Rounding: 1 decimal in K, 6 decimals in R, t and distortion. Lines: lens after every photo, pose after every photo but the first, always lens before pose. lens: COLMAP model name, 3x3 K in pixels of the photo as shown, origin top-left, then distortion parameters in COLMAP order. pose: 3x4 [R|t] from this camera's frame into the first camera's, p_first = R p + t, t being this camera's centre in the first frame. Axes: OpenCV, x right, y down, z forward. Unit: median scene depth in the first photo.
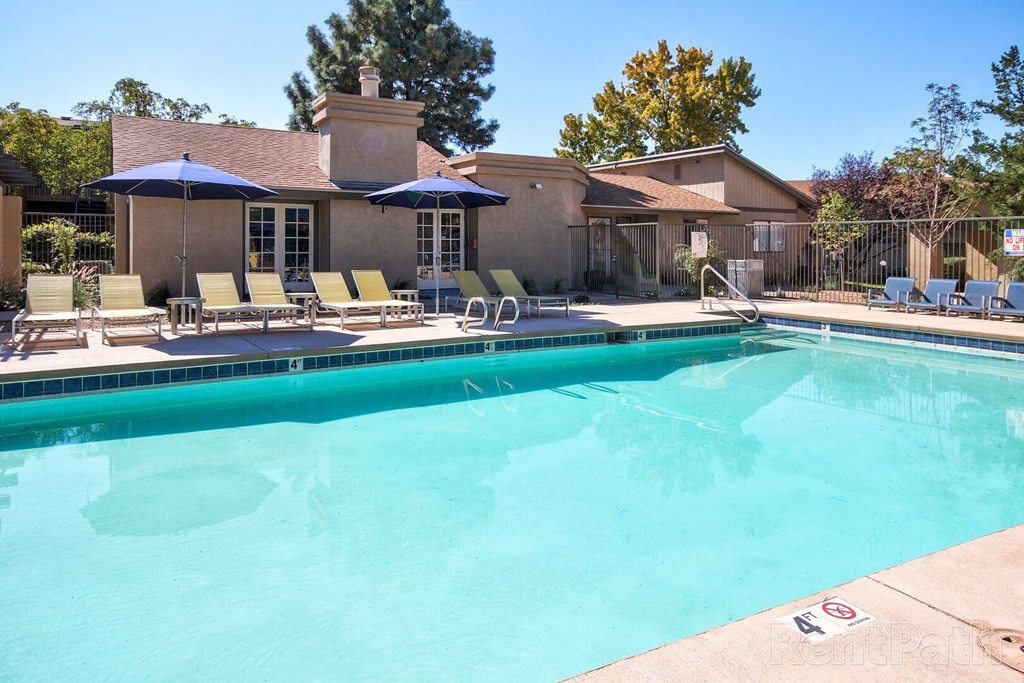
lens RADIAL K [[697.4, 0, 510.8], [0, 697.4, 243.3], [0, 0, 1]] dist [-0.003113, 0.001698]
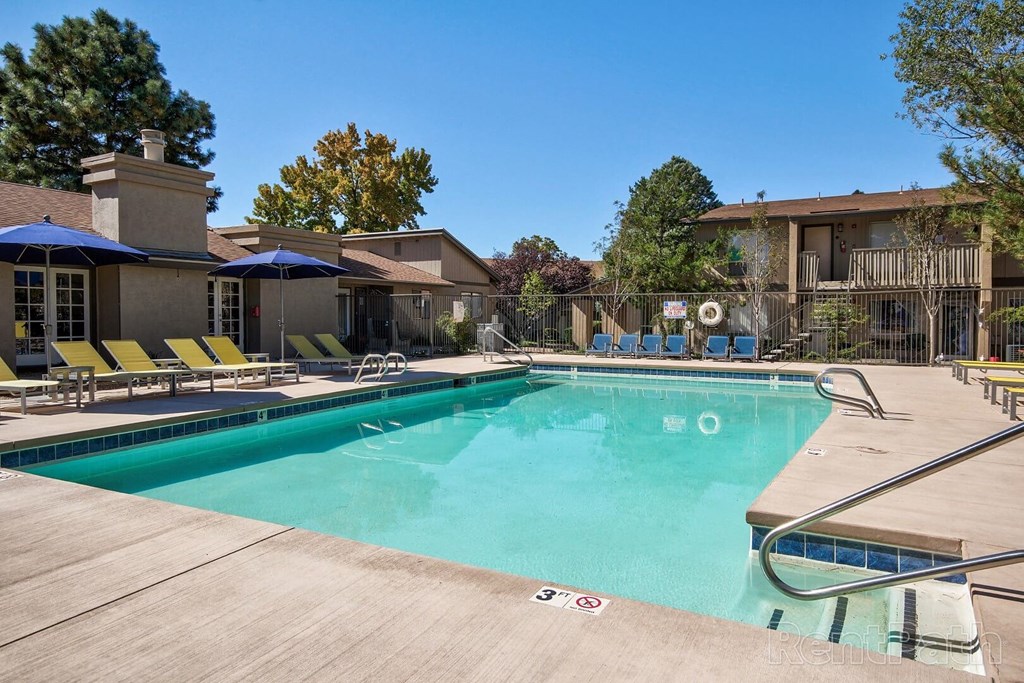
lens RADIAL K [[685.3, 0, 512.0], [0, 685.3, 341.5], [0, 0, 1]] dist [0.001295, 0.003445]
pose [[0.850237, -0.024110, 0.525848, -0.189761], [0.001471, 0.999055, 0.043428, 0.001158], [-0.526398, -0.036151, 0.849469, -0.059910]]
